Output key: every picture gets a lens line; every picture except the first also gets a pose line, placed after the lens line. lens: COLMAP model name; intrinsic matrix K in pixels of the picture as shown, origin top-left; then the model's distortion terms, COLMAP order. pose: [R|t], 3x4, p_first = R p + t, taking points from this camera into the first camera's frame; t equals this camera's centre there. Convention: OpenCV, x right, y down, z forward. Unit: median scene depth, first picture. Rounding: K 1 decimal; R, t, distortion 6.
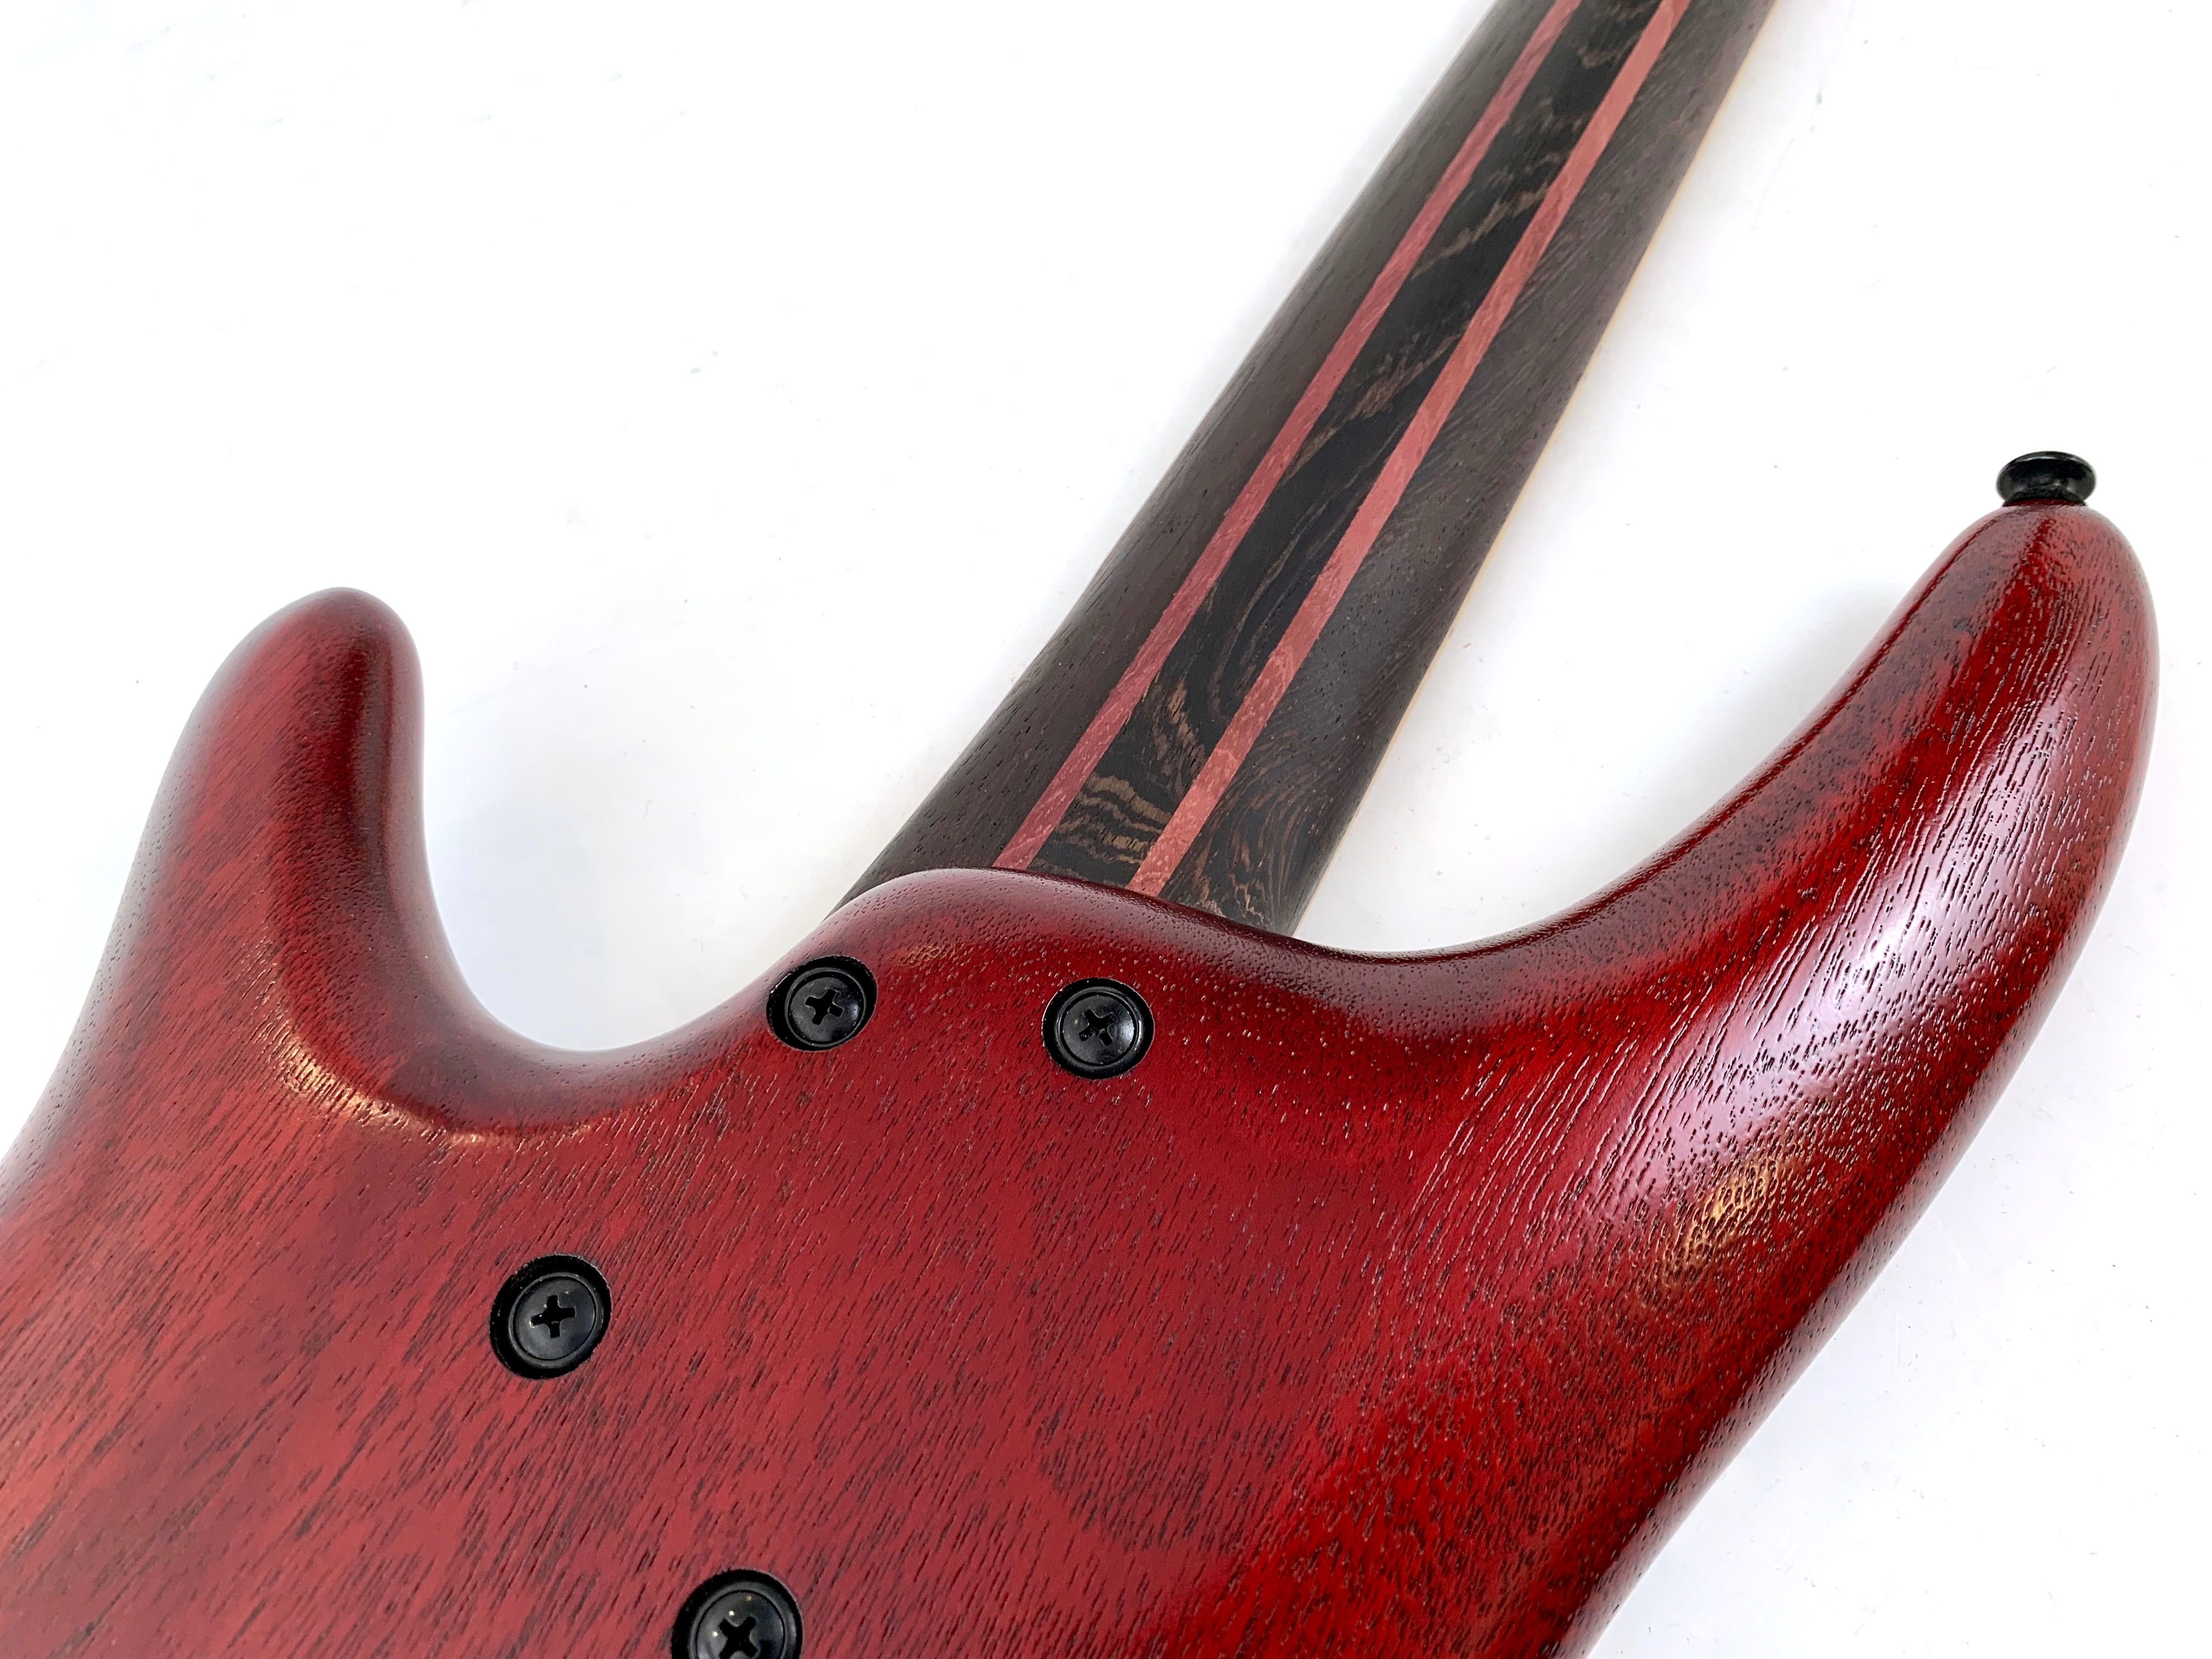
lens RADIAL K [[1750.3, 0, 1116.5], [0, 1750.3, 825.5], [0, 0, 1]] dist [0.014525, 0.003081]
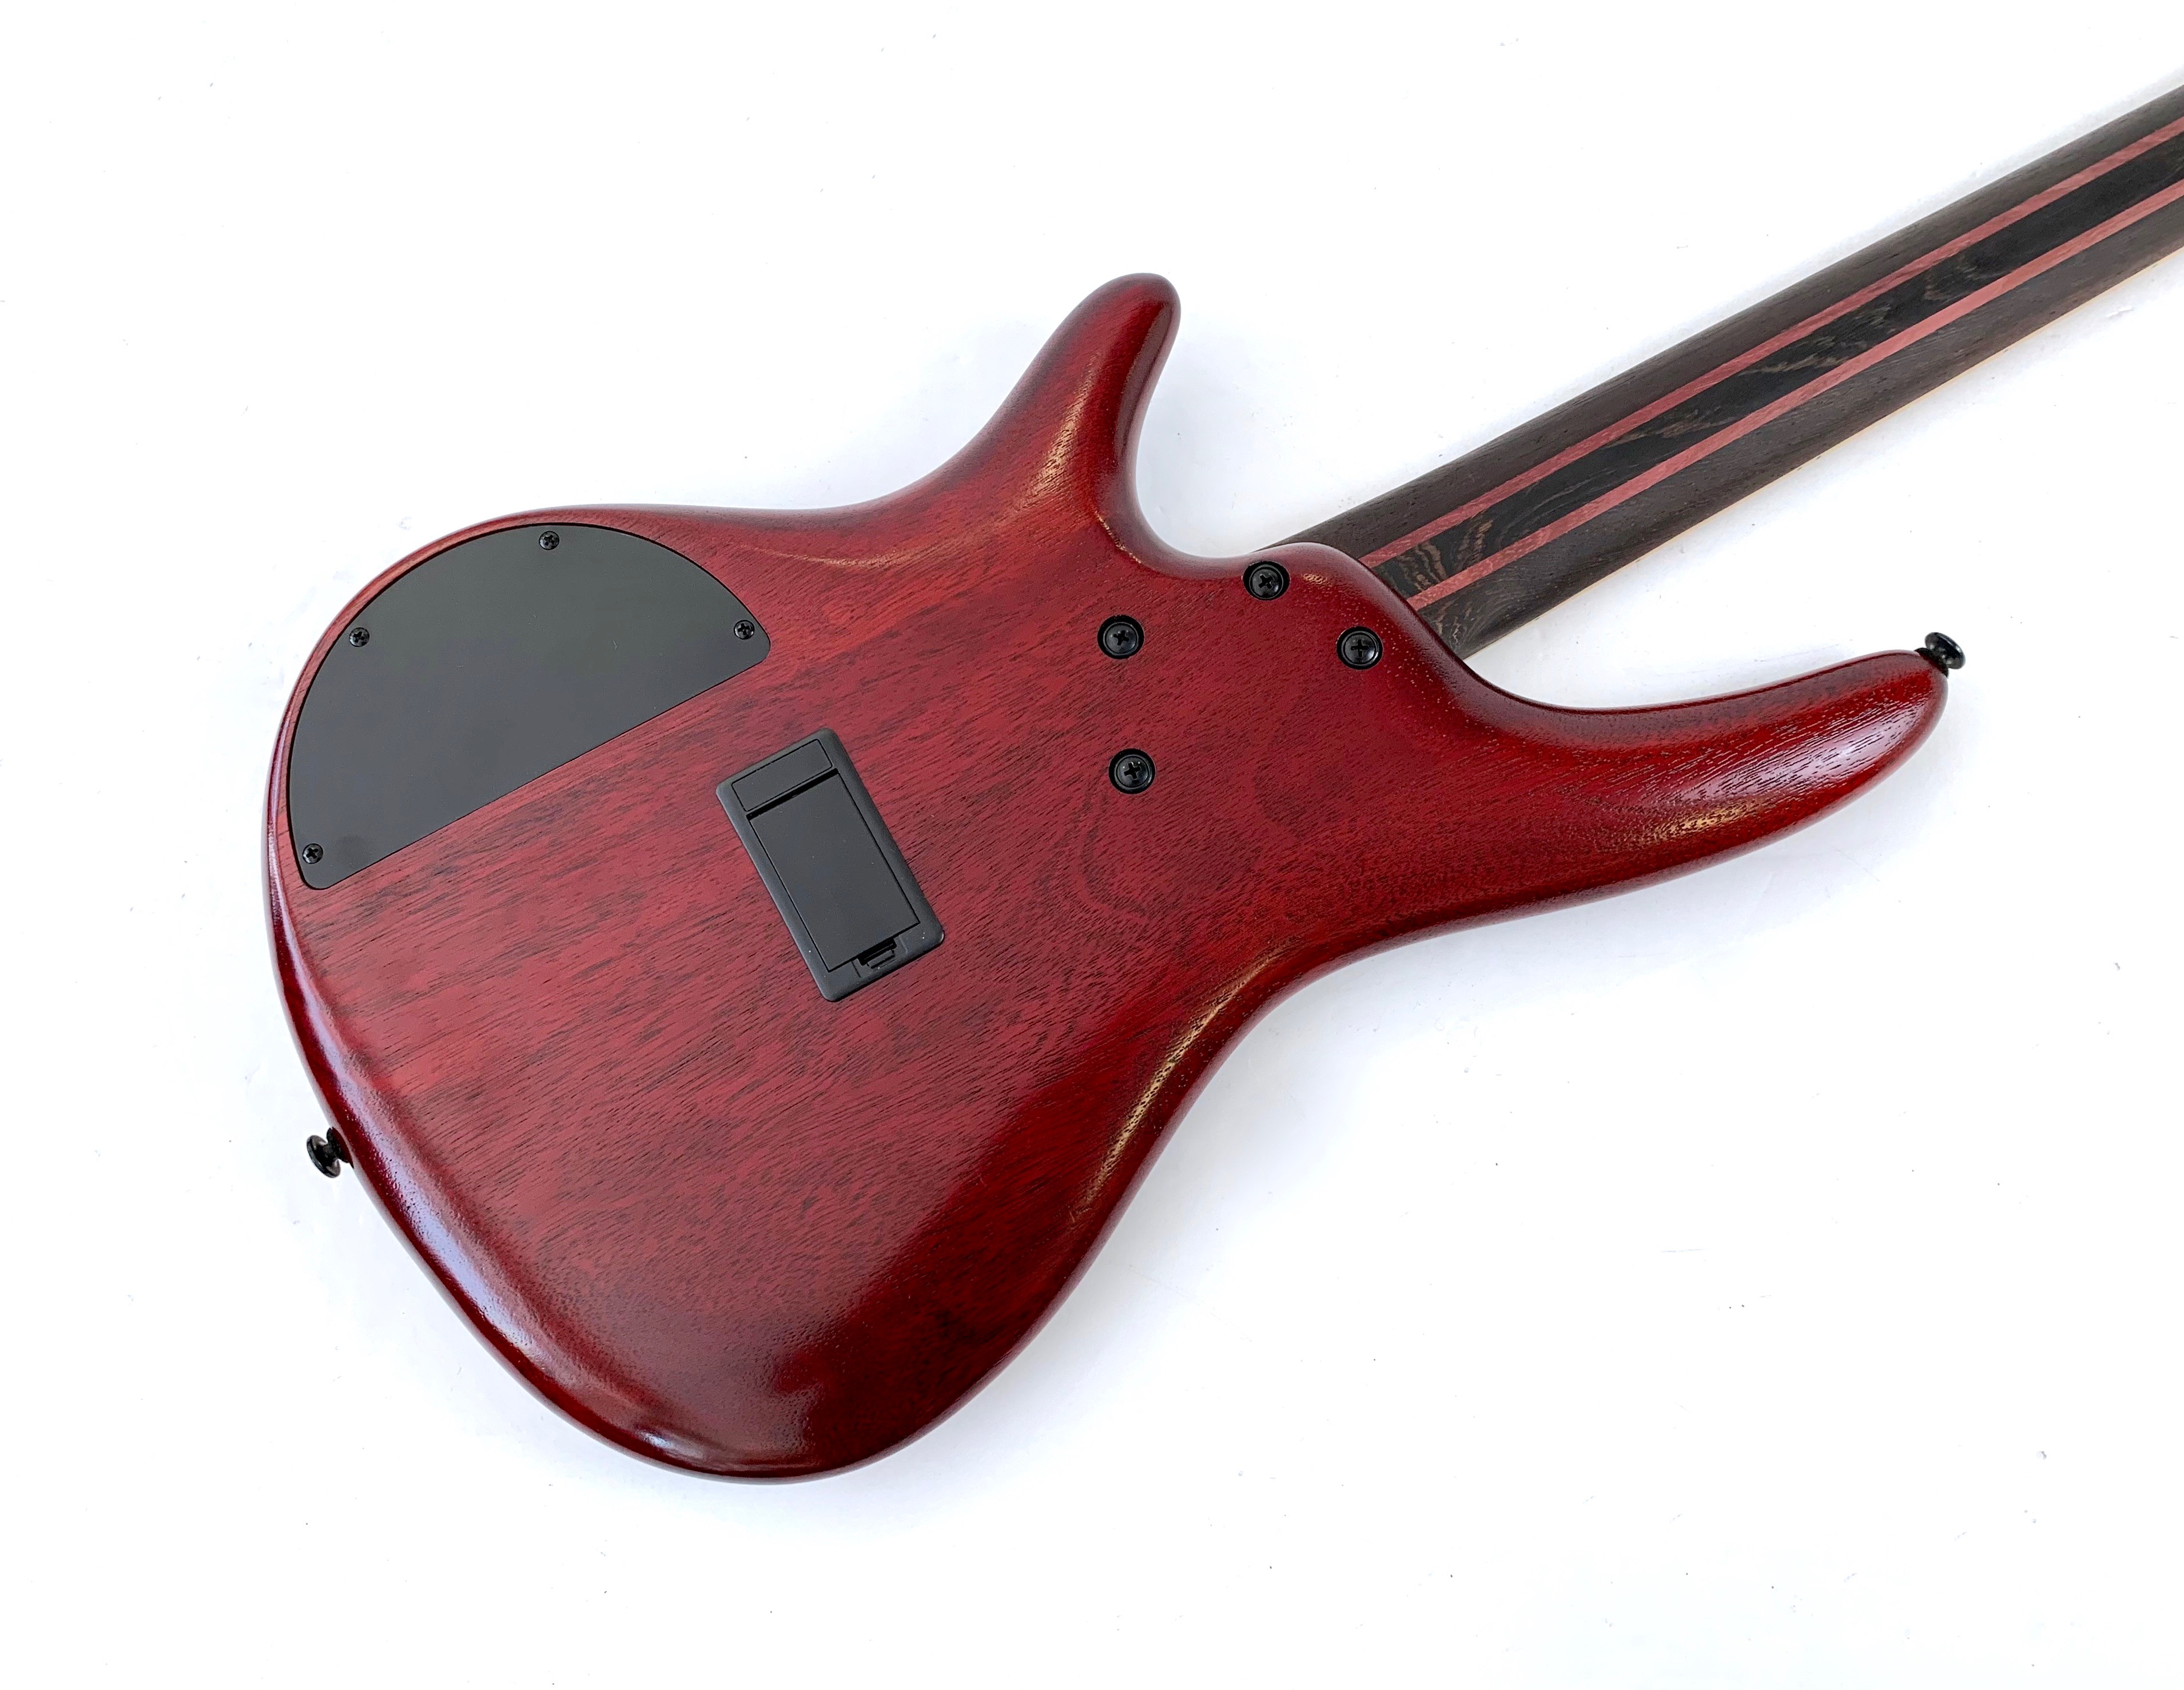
lens RADIAL K [[1993.3, 0, 1085.3], [0, 1993.3, 846.4], [0, 0, 1]] dist [0.081376, -0.182824]
pose [[0.848077, 0.517475, -0.113951, 0.104033], [-0.470139, 0.834059, 0.288642, -0.229243], [0.244408, -0.191218, 0.950632, -1.481010]]
